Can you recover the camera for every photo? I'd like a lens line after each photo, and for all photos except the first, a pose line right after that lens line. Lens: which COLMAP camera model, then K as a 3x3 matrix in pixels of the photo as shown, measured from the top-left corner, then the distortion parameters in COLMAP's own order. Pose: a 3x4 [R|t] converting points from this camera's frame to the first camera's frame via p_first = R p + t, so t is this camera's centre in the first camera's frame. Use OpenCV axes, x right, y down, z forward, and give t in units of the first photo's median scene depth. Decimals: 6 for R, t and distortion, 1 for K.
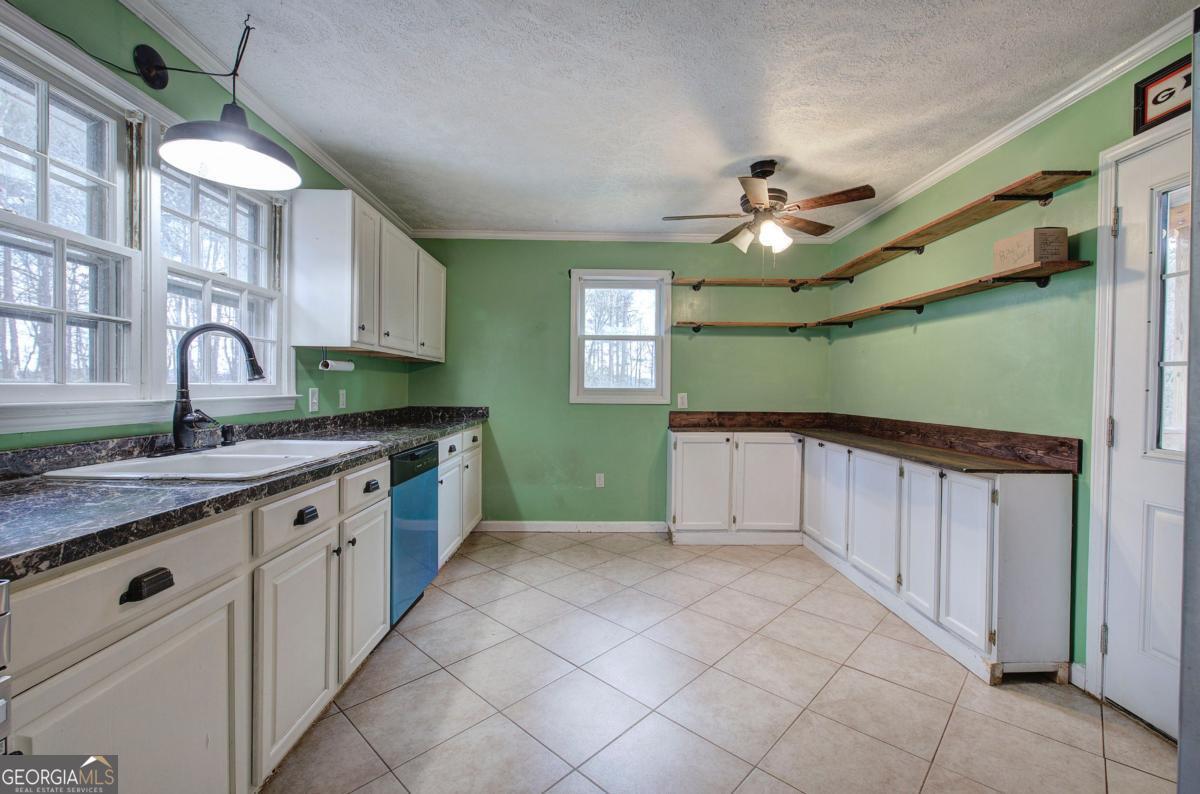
lens RADIAL K [[506.0, 0, 602.7], [0, 506.0, 394.4], [0, 0, 1]] dist [-0.002889, 0.000115]
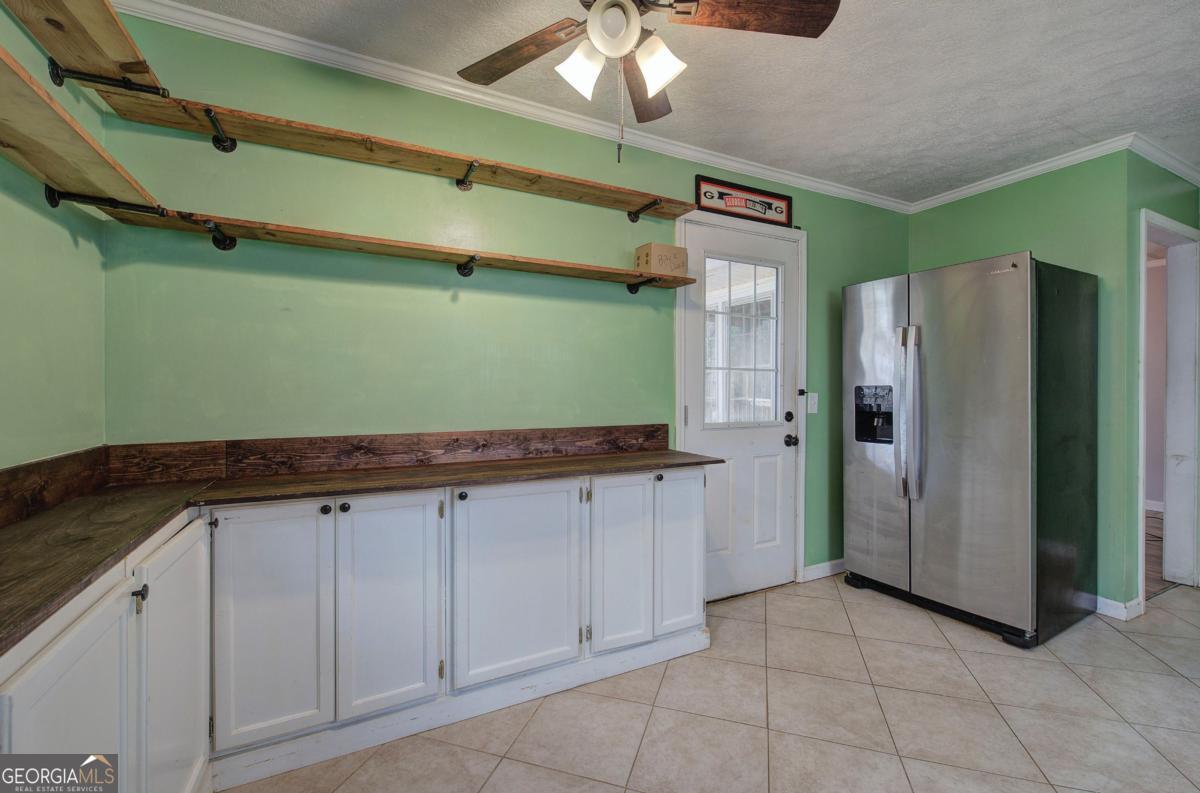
lens RADIAL K [[507.2, 0, 602.4], [0, 507.2, 393.6], [0, 0, 1]] dist [-0.004781, -0.000647]
pose [[-0.439085, -0.021531, 0.898188, -0.099435], [0.006828, 0.999604, 0.027300, -0.017852], [-0.898420, 0.018119, -0.438764, 1.291011]]
